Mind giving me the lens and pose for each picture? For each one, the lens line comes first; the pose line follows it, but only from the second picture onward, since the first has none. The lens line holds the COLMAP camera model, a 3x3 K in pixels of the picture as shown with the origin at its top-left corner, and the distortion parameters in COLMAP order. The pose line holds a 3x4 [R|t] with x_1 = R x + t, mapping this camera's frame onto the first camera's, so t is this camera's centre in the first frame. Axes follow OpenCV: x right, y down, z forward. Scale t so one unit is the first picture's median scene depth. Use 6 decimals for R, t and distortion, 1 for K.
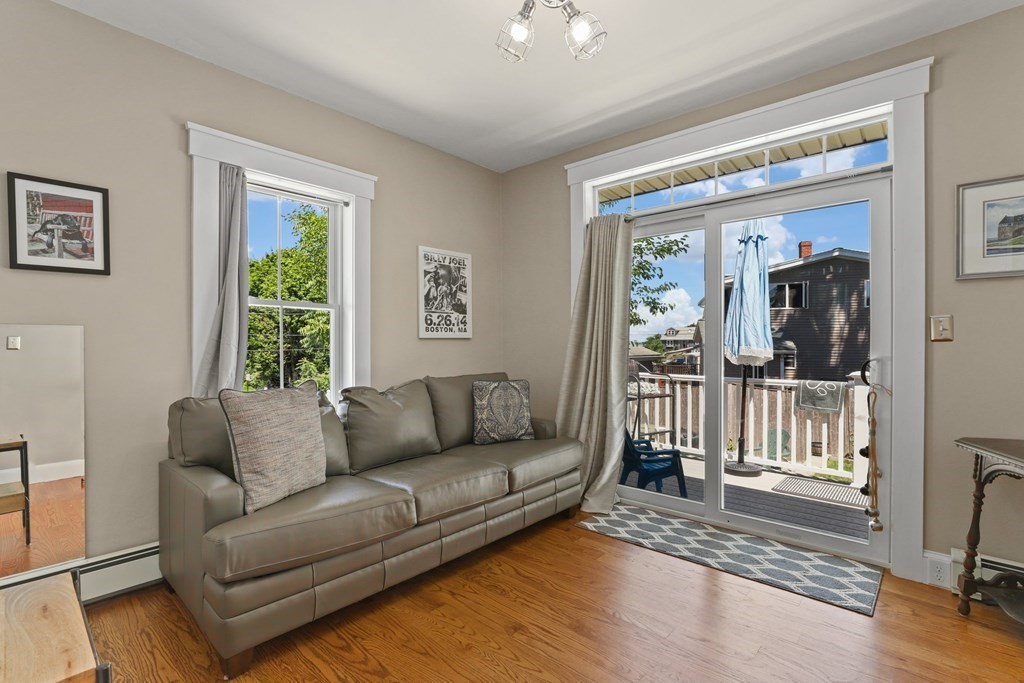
lens RADIAL K [[474.1, 0, 510.8], [0, 474.1, 342.3], [0, 0, 1]] dist [-0.021810, 0.008360]
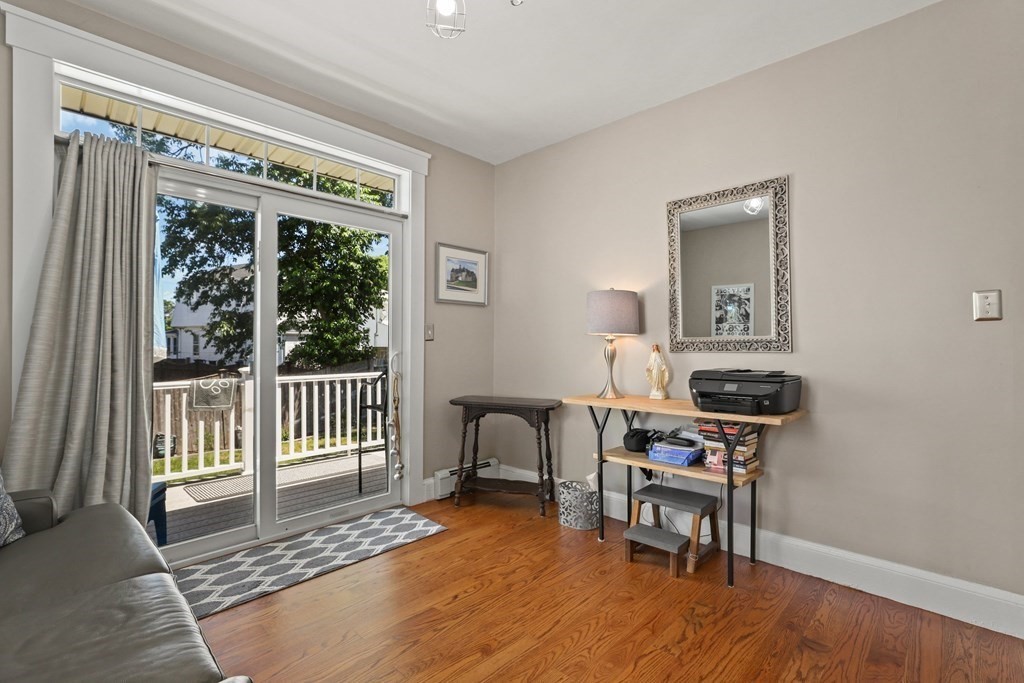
lens RADIAL K [[474.1, 0, 510.6], [0, 474.1, 339.5], [0, 0, 1]] dist [-0.021810, 0.008360]
pose [[0.024497, 0.004411, 0.999690, -0.518121], [-0.003045, 0.999986, -0.004338, 0.000662], [-0.999695, -0.002937, 0.024510, 0.572929]]
